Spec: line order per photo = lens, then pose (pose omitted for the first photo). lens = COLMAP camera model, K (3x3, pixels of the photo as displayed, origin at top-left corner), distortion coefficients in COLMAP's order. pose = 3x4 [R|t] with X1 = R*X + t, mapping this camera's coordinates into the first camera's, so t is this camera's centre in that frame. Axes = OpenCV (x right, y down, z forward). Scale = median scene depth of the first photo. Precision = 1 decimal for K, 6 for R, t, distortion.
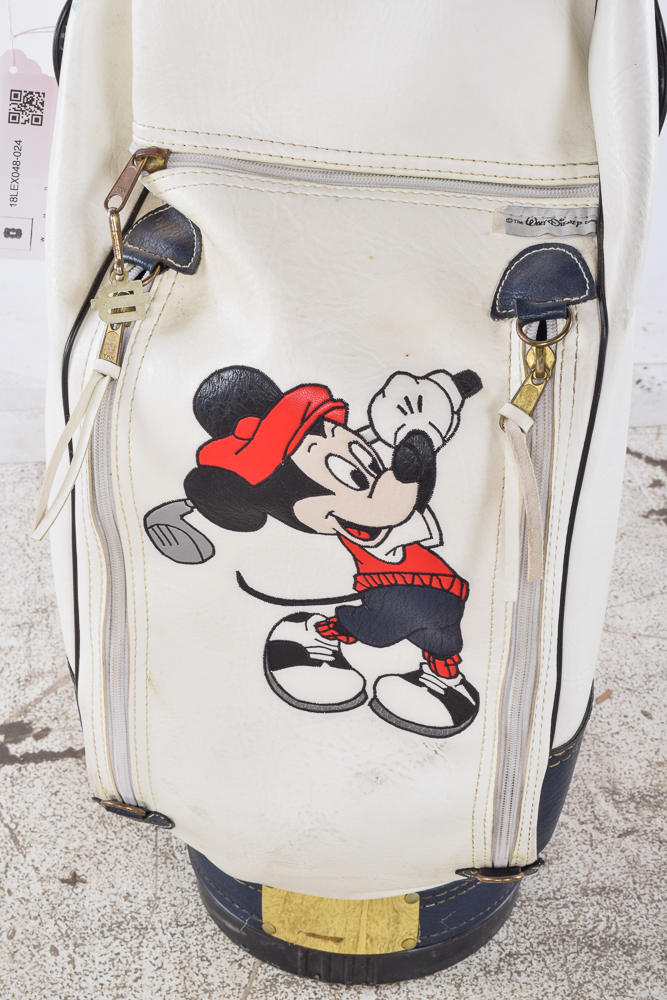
lens RADIAL K [[1751.7, 0, 329.4], [0, 1751.7, 502.8], [0, 0, 1]] dist [0.037255, 0.000000]
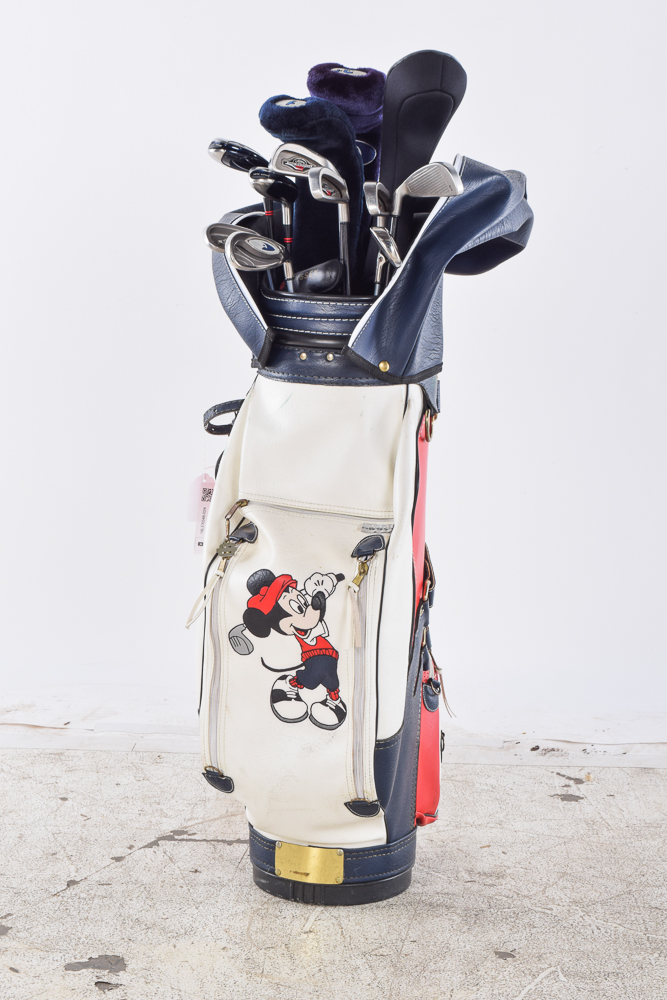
lens RADIAL K [[2368.6, 0, 335.1], [0, 2368.6, 500.4], [0, 0, 1]] dist [0.121711, 0.000000]
pose [[0.983400, 0.038895, -0.177236, 0.712117], [-0.101120, 0.928497, -0.357308, 1.134493], [0.150666, 0.369298, 0.917016, -2.456046]]
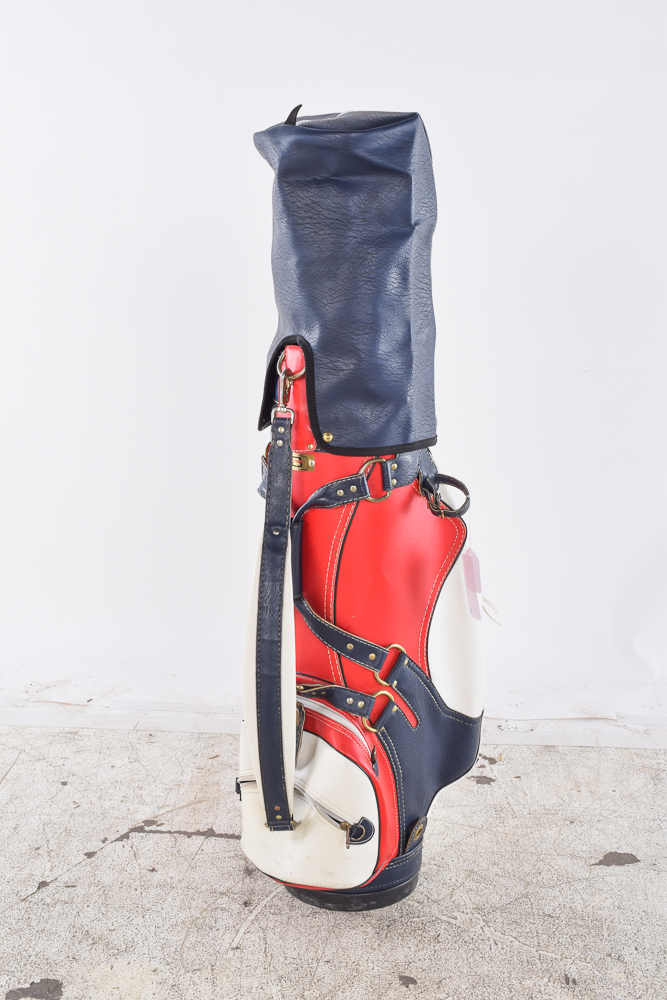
lens RADIAL K [[1349.0, 0, 332.0], [0, 1349.0, 500.2], [0, 0, 1]] dist [-0.021667, 0.000000]
pose [[0.974093, 0.042751, -0.222068, 0.692770], [-0.111289, 0.945455, -0.306154, 0.388847], [0.196867, 0.322937, 0.925719, -1.192459]]
